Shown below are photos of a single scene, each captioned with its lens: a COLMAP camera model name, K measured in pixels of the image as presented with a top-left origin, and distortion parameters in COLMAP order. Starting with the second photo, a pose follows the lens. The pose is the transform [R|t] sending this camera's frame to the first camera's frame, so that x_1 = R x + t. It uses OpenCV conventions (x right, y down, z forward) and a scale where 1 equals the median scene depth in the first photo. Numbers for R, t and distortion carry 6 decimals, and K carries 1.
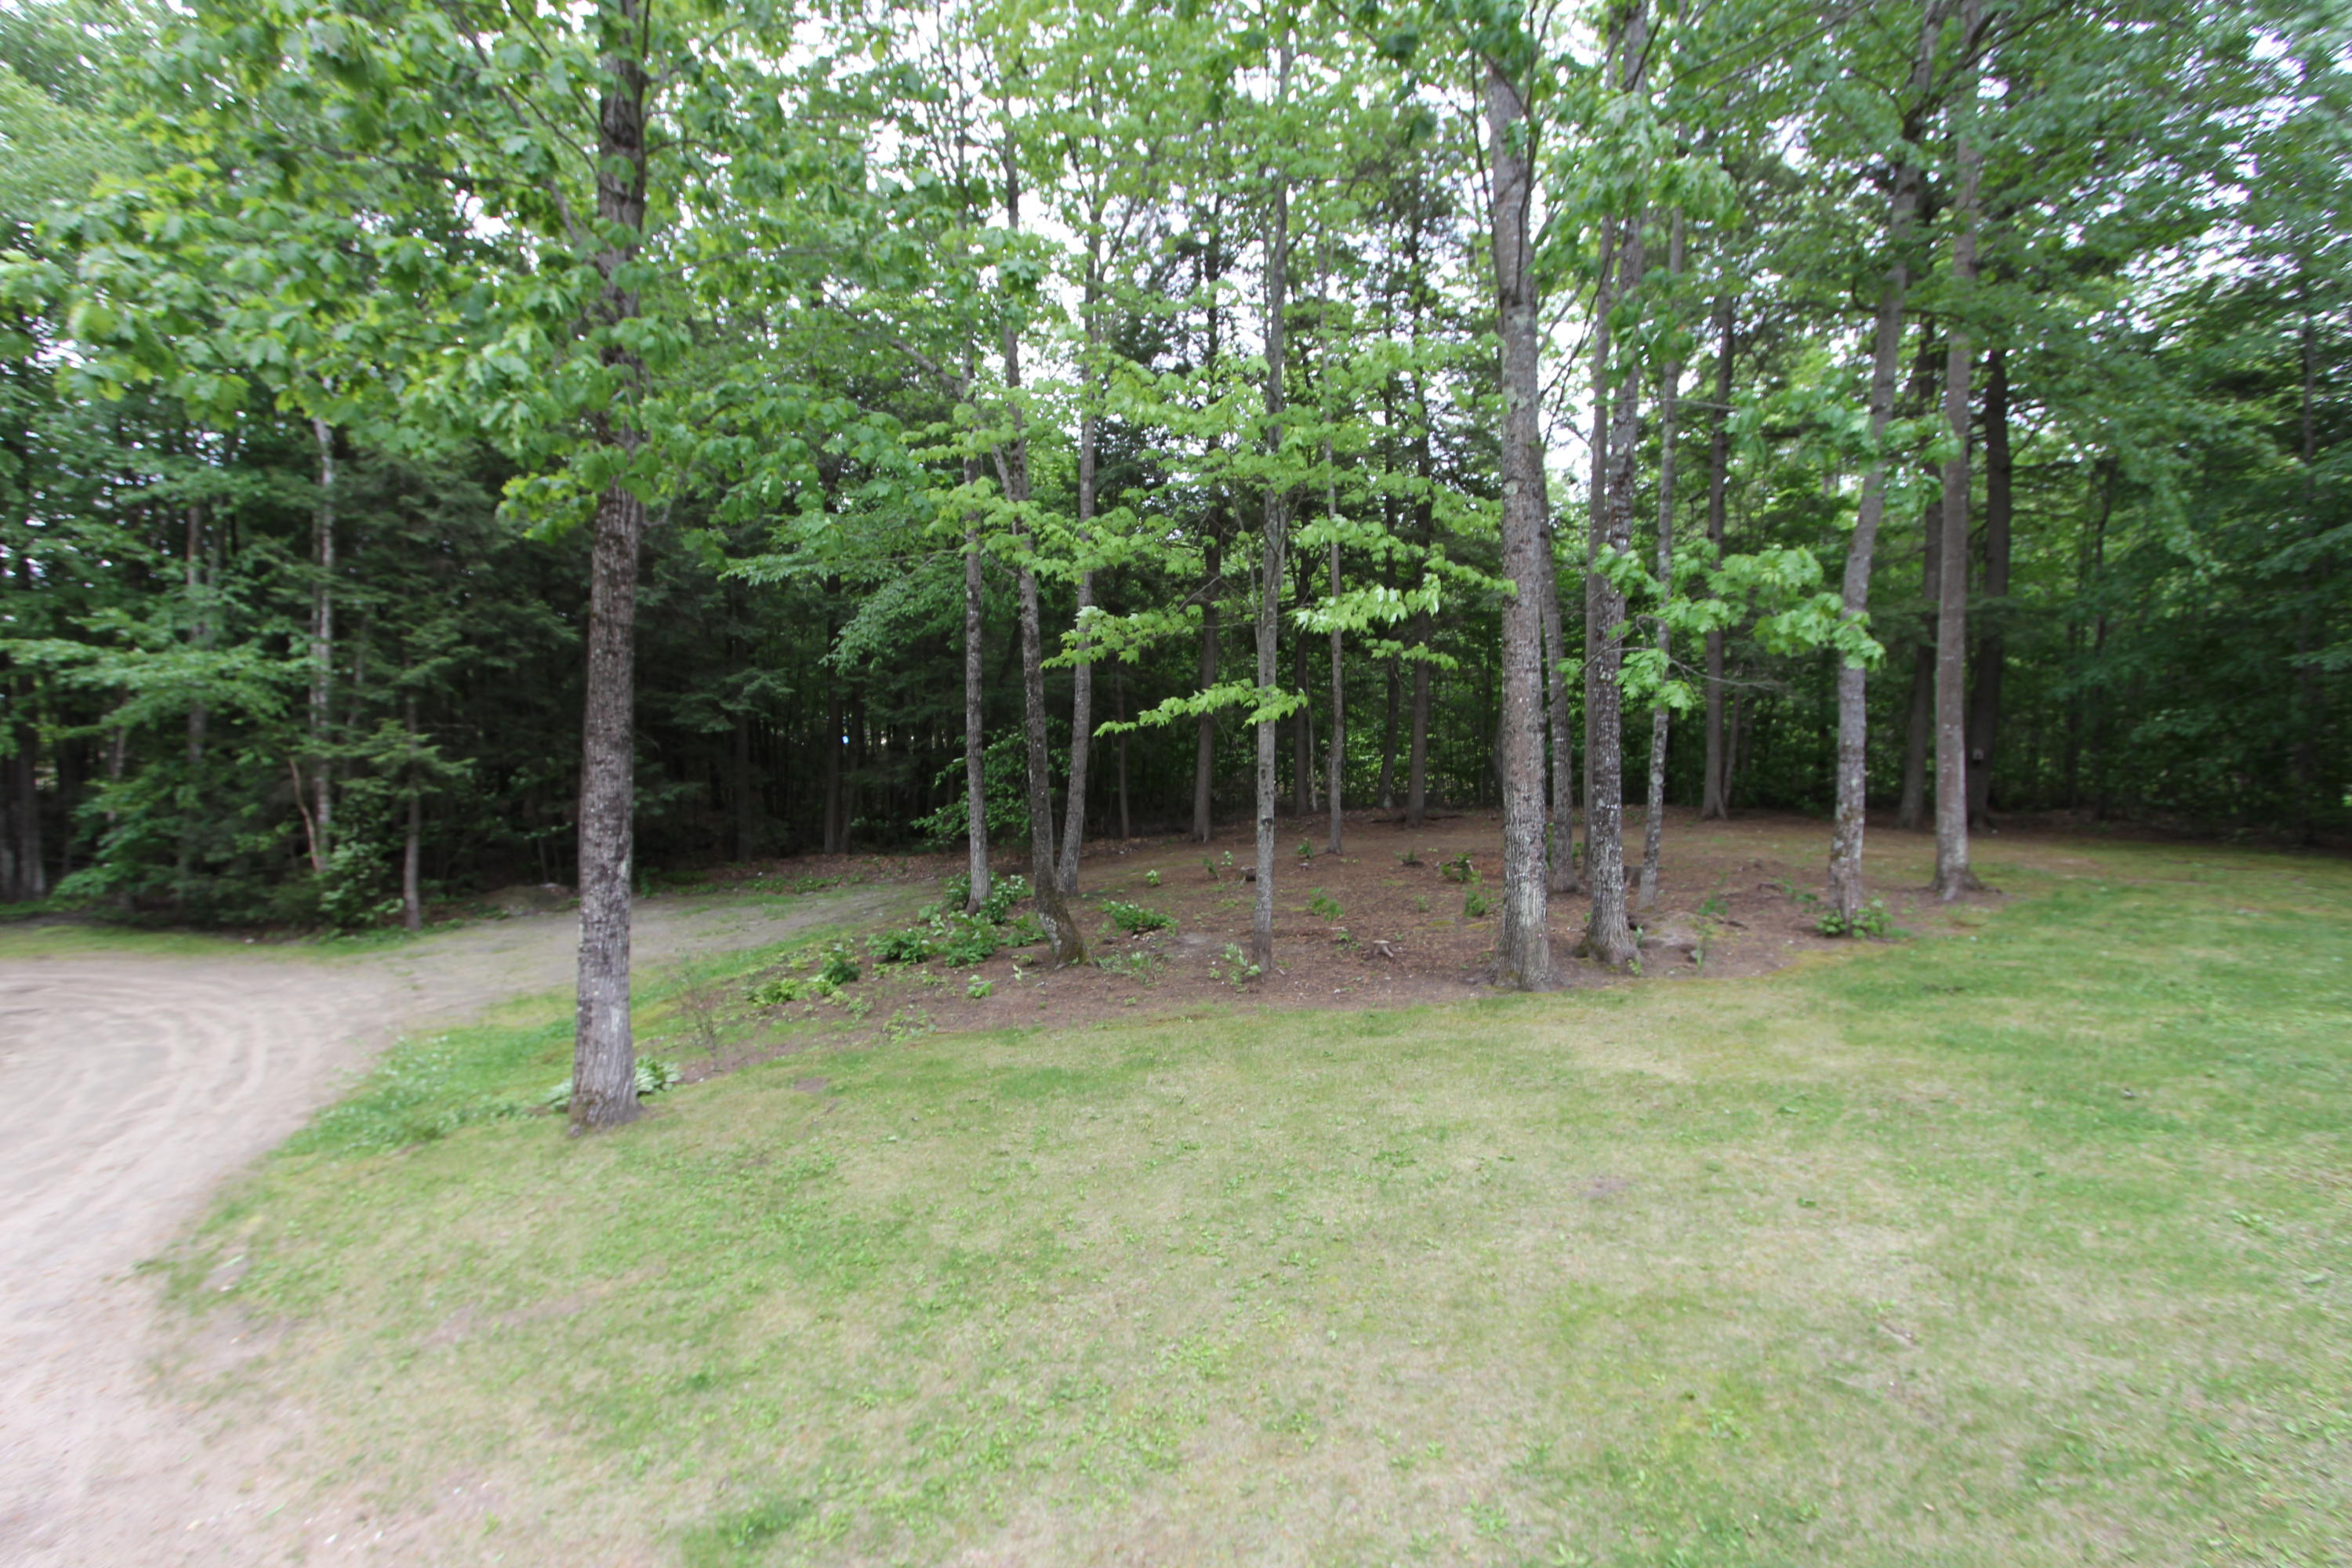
lens RADIAL K [[1076.9, 0, 1166.2], [0, 1076.9, 755.4], [0, 0, 1]] dist [-0.000681, -0.000020]
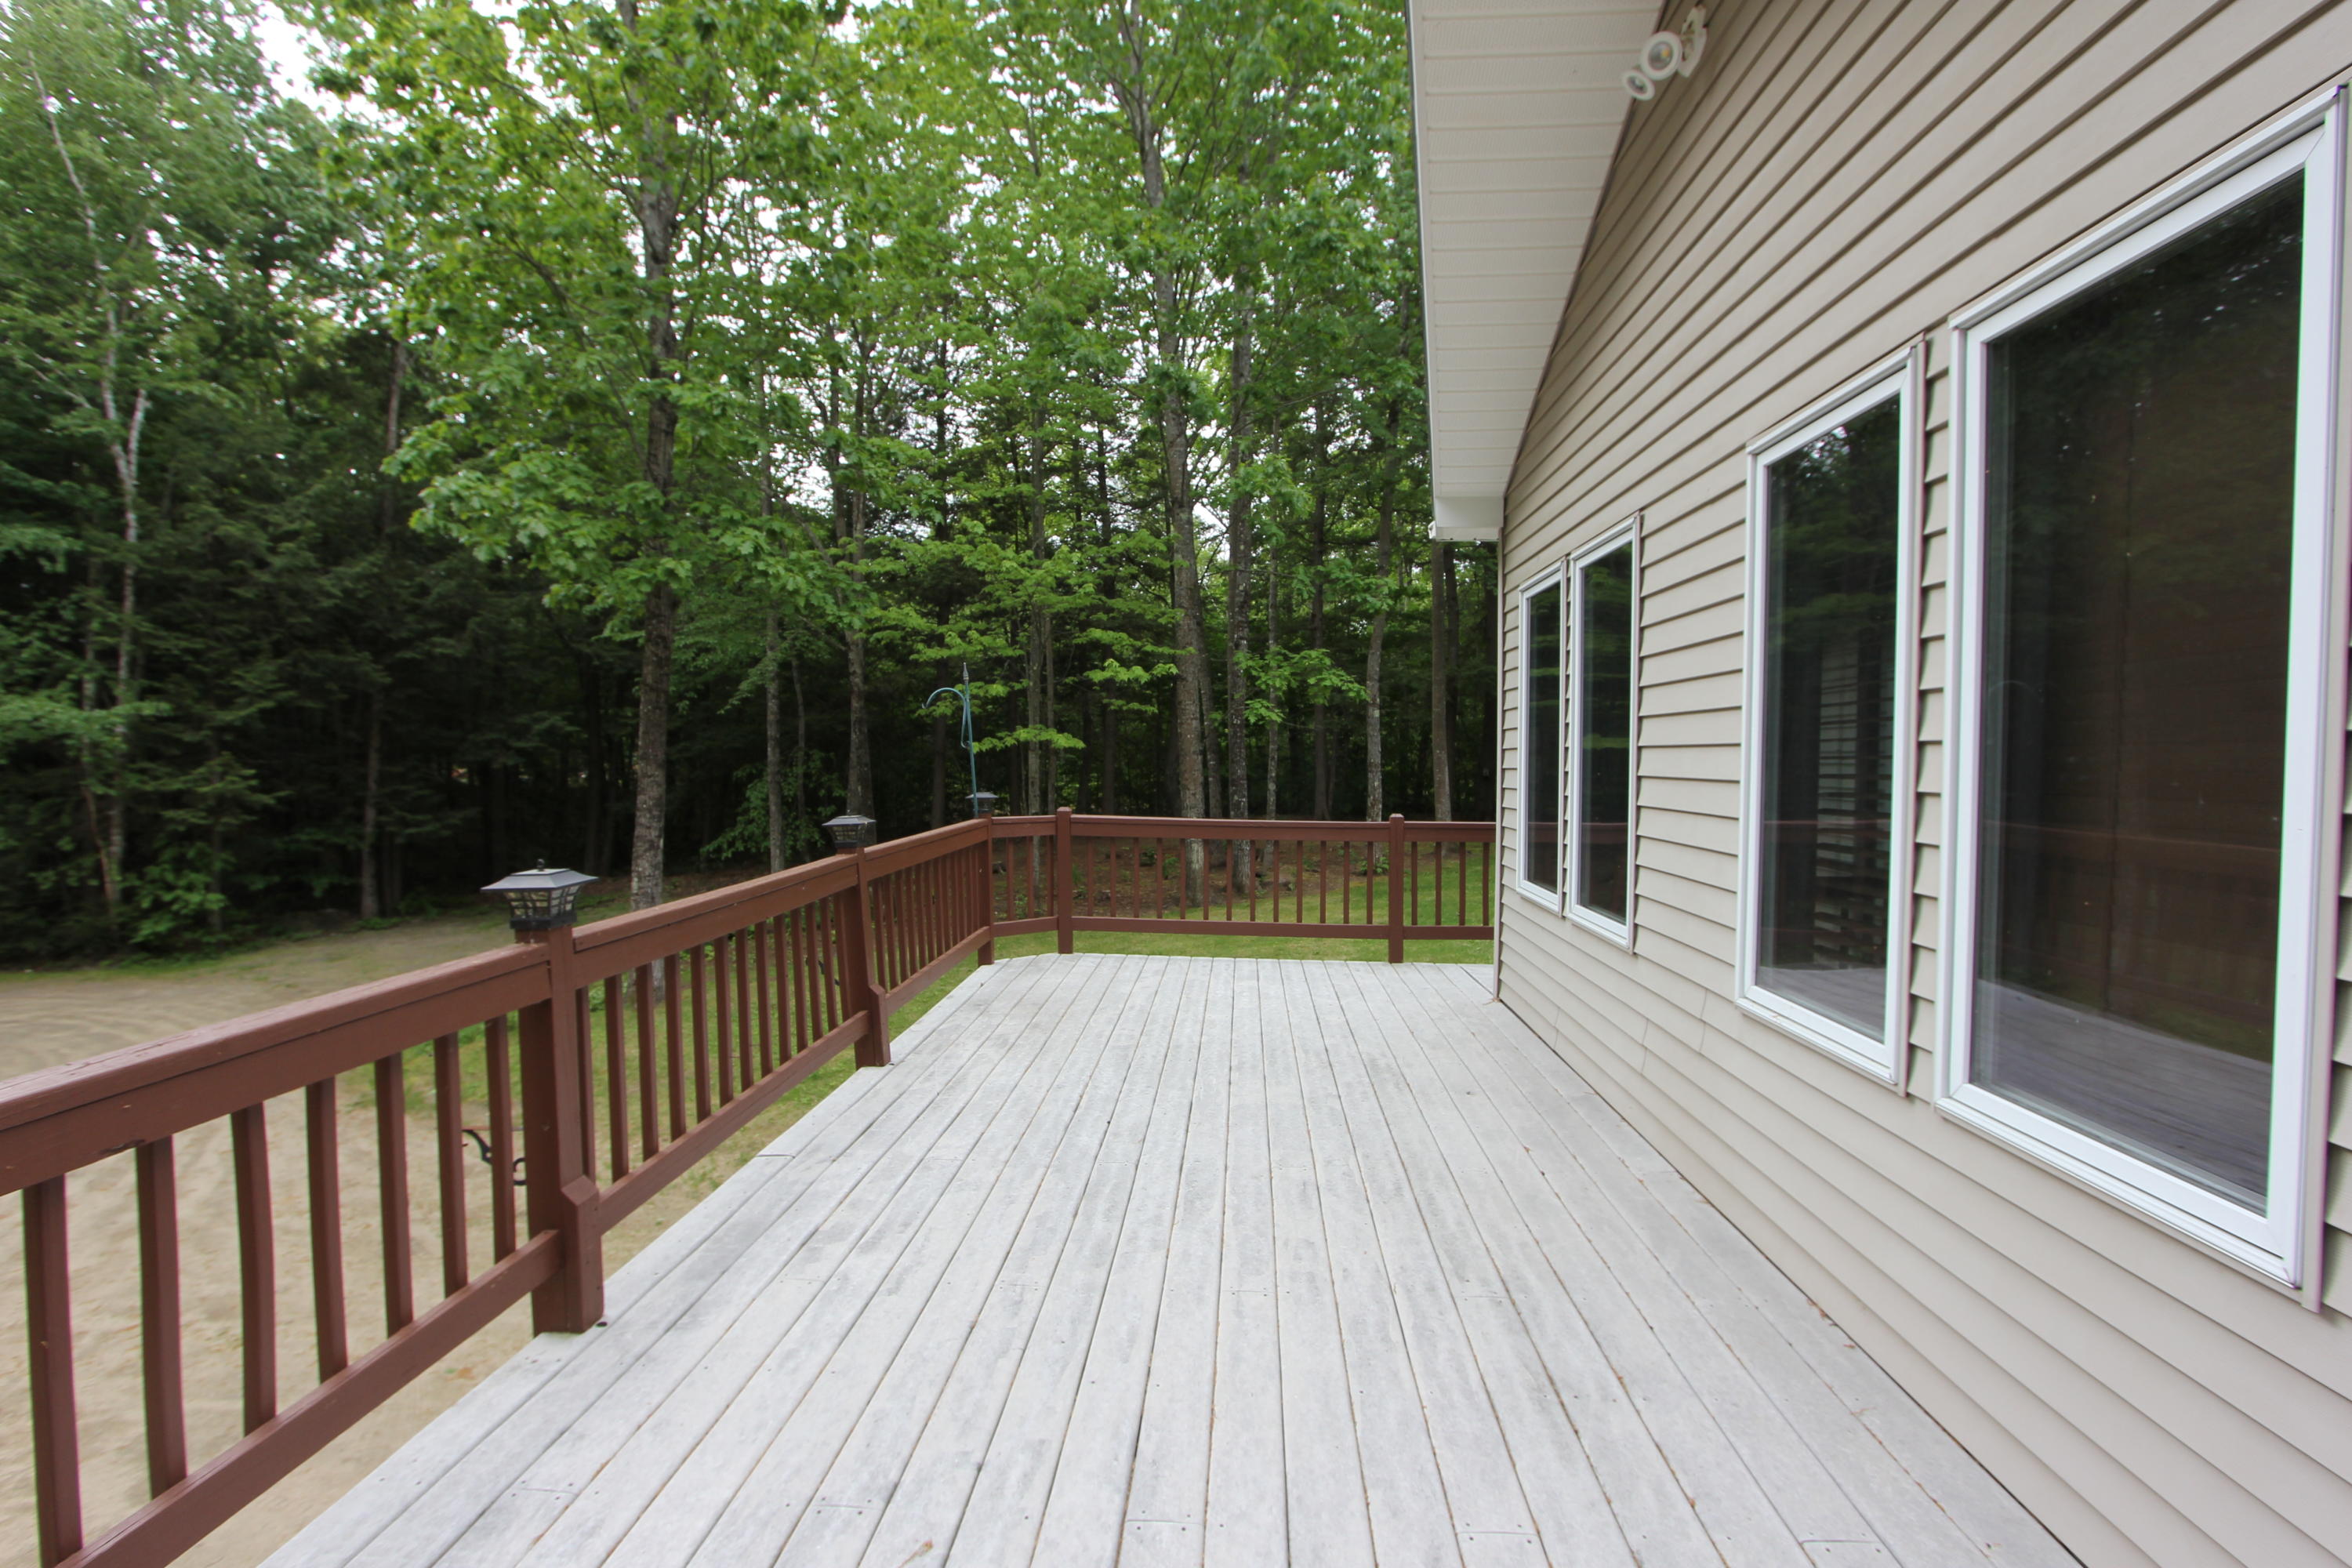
lens RADIAL K [[1109.3, 0, 1176.0], [0, 1109.3, 784.0], [0, 0, 1]] dist [-0.025022, 0.000168]
pose [[0.949957, -0.015737, 0.311985, -0.156256], [0.018651, 0.999806, -0.006359, 0.023355], [-0.311824, 0.011860, 0.950066, -0.428198]]
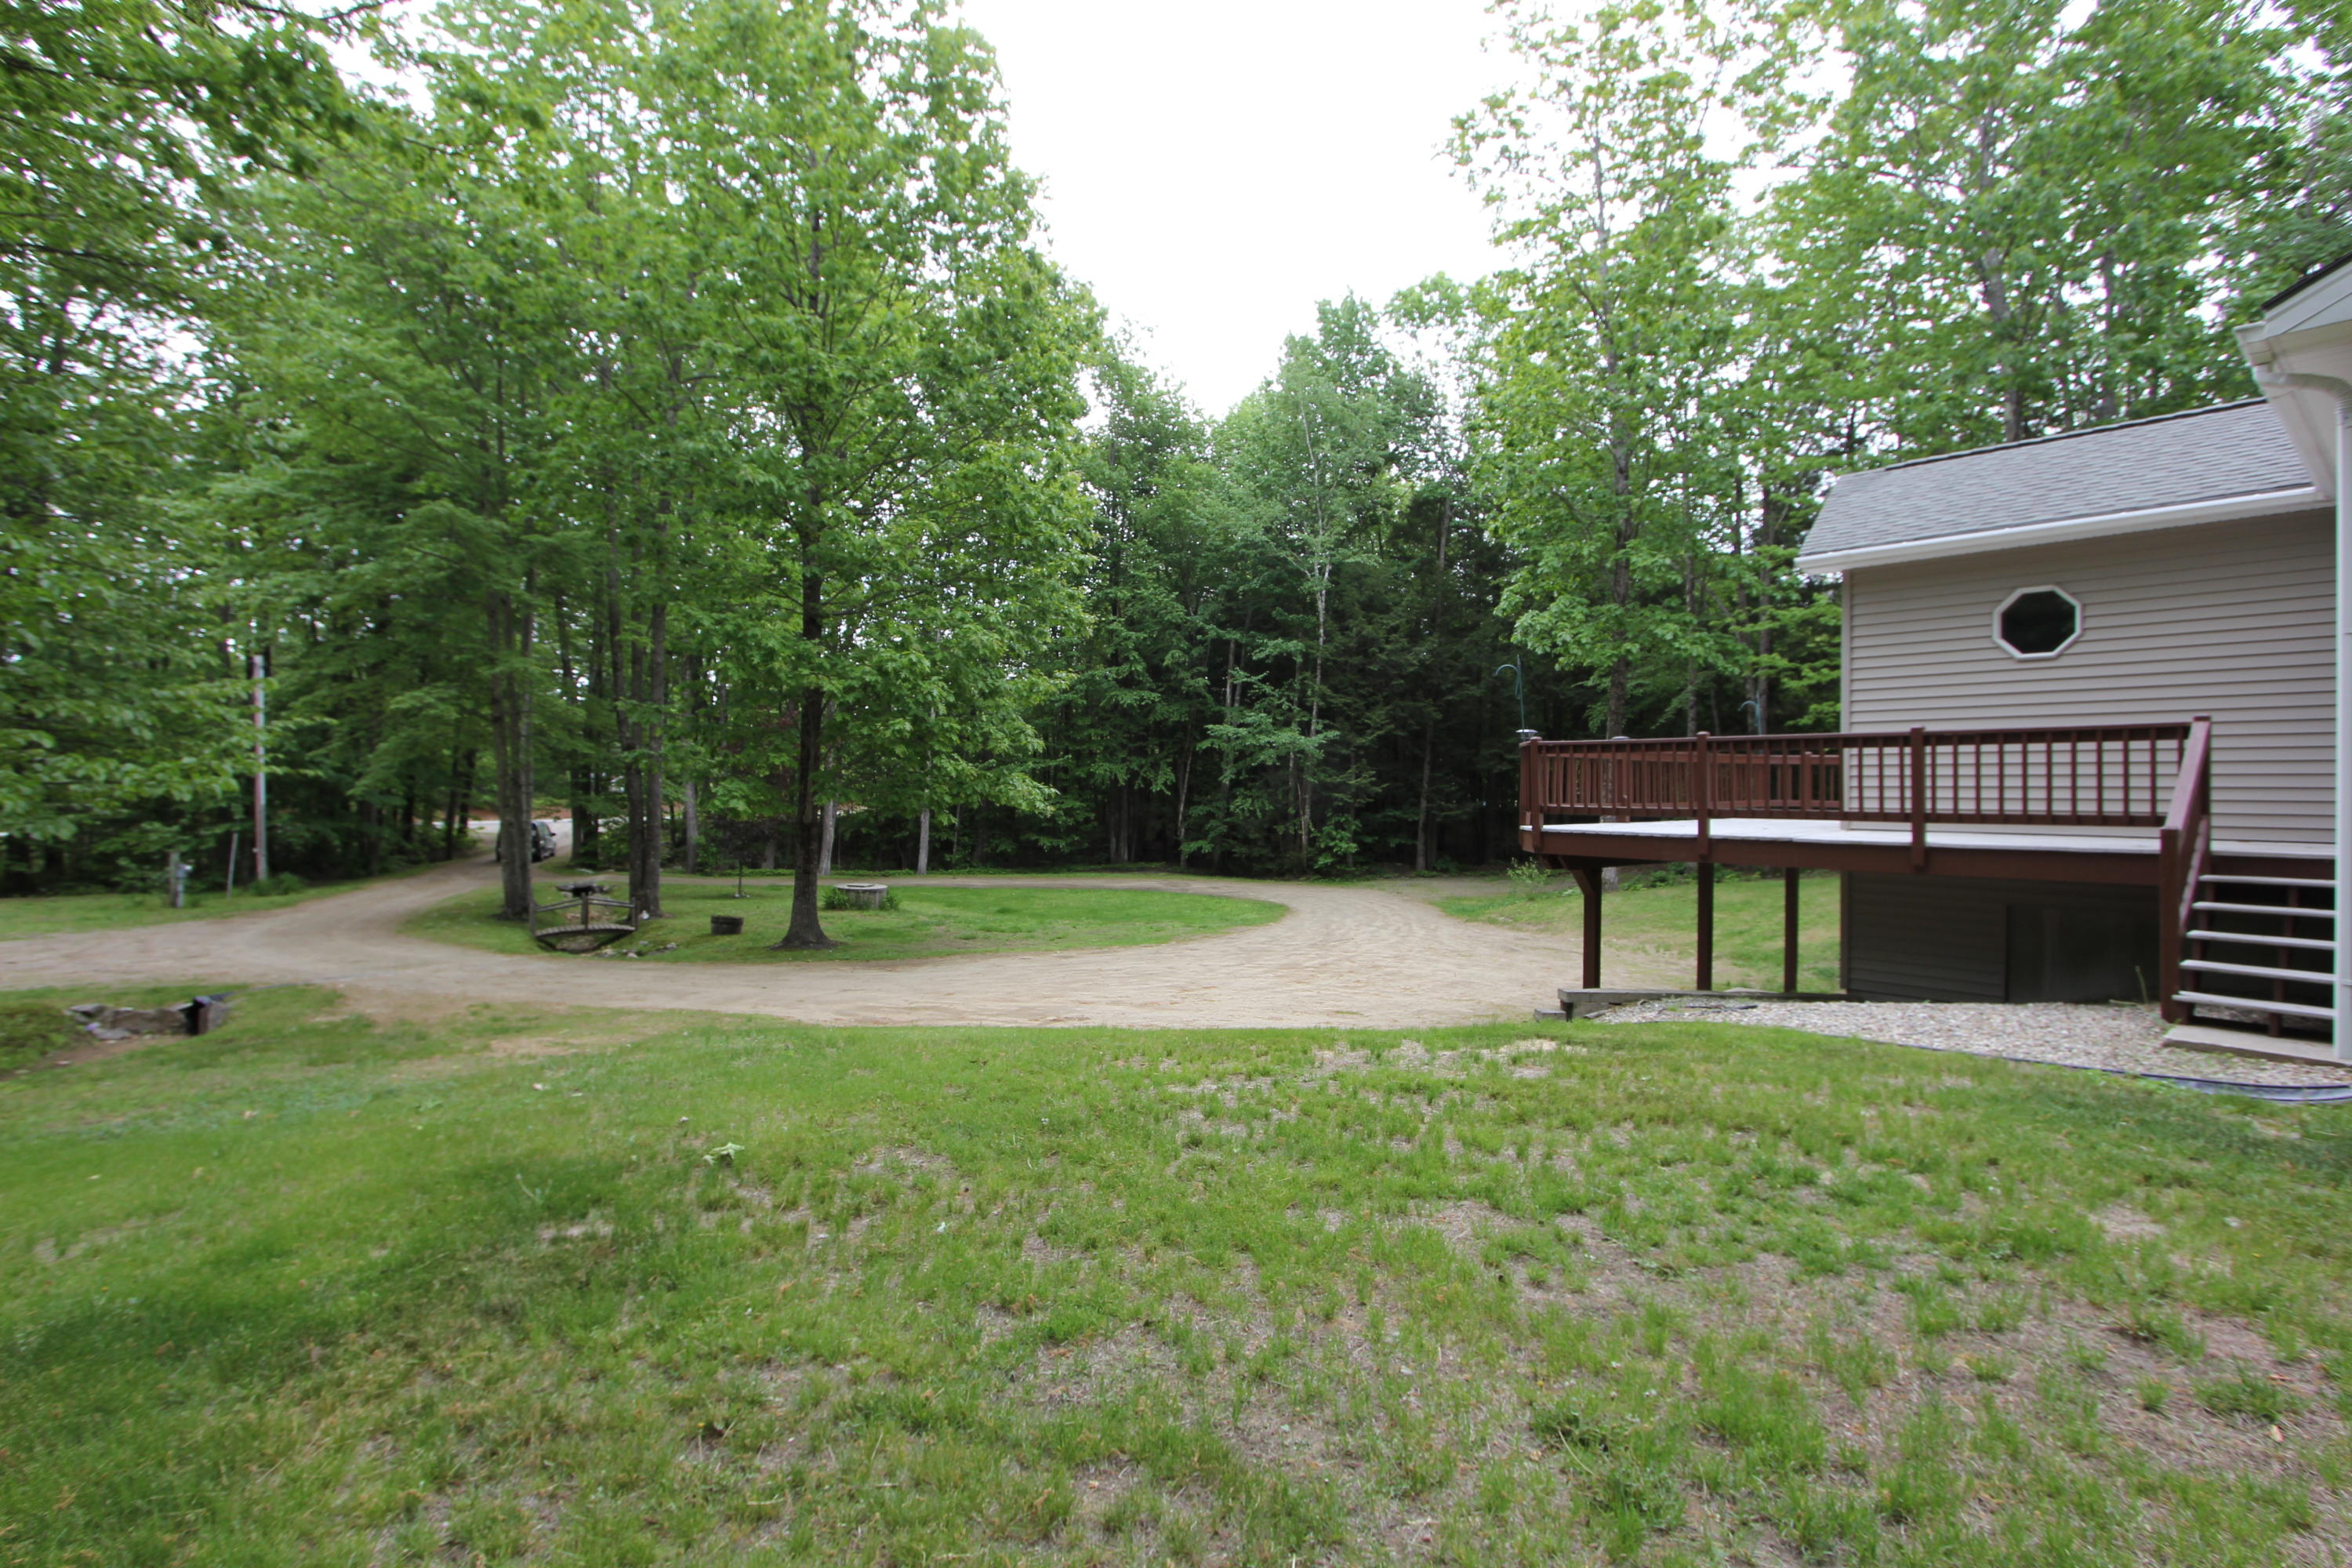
lens RADIAL K [[1109.3, 0, 1176.0], [0, 1109.3, 784.0], [0, 0, 1]] dist [-0.025022, 0.000168]
pose [[0.887576, -0.000064, -0.460660, -0.114713], [-0.018136, 0.999220, -0.035082, 0.090446], [0.460303, 0.039492, 0.886883, -1.045029]]
